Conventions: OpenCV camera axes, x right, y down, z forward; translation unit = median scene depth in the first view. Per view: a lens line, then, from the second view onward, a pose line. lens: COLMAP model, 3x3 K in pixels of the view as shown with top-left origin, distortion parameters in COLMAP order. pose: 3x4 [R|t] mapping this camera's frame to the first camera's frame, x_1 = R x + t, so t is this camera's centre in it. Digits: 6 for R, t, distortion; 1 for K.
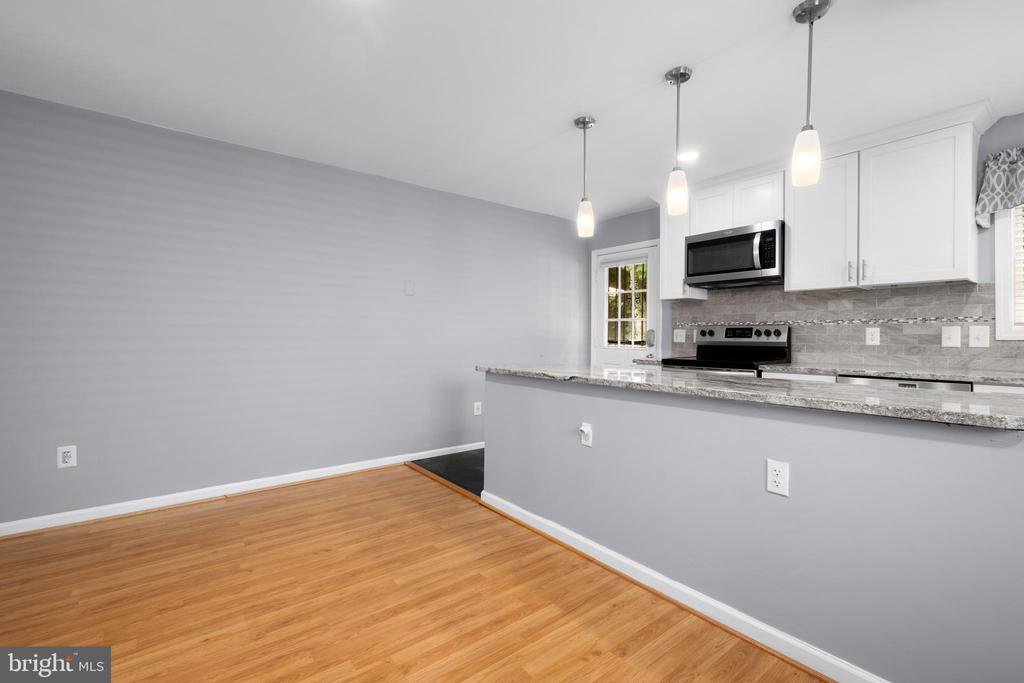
lens RADIAL K [[453.2, 0, 509.7], [0, 453.2, 338.7], [0, 0, 1]] dist [-0.000900, 0.000597]
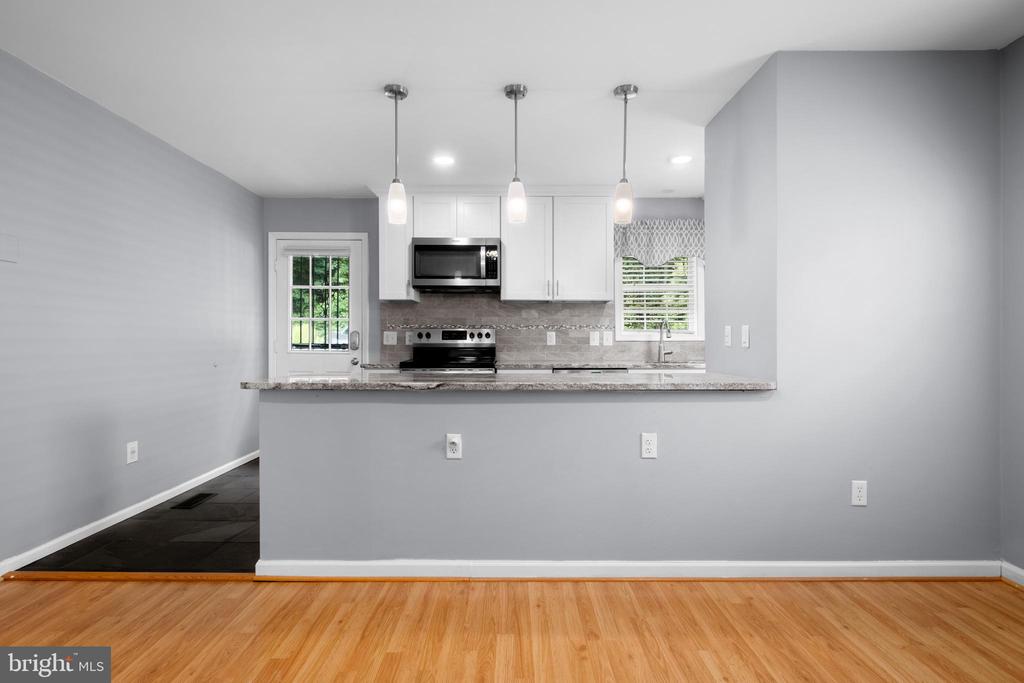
lens RADIAL K [[483.9, 0, 510.1], [0, 483.9, 341.6], [0, 0, 1]] dist [-0.005197, -0.001037]
pose [[0.613439, -0.005244, 0.789725, -0.430459], [0.004813, 0.999984, 0.002902, -0.000727], [-0.789728, 0.002021, 0.613454, 0.259107]]
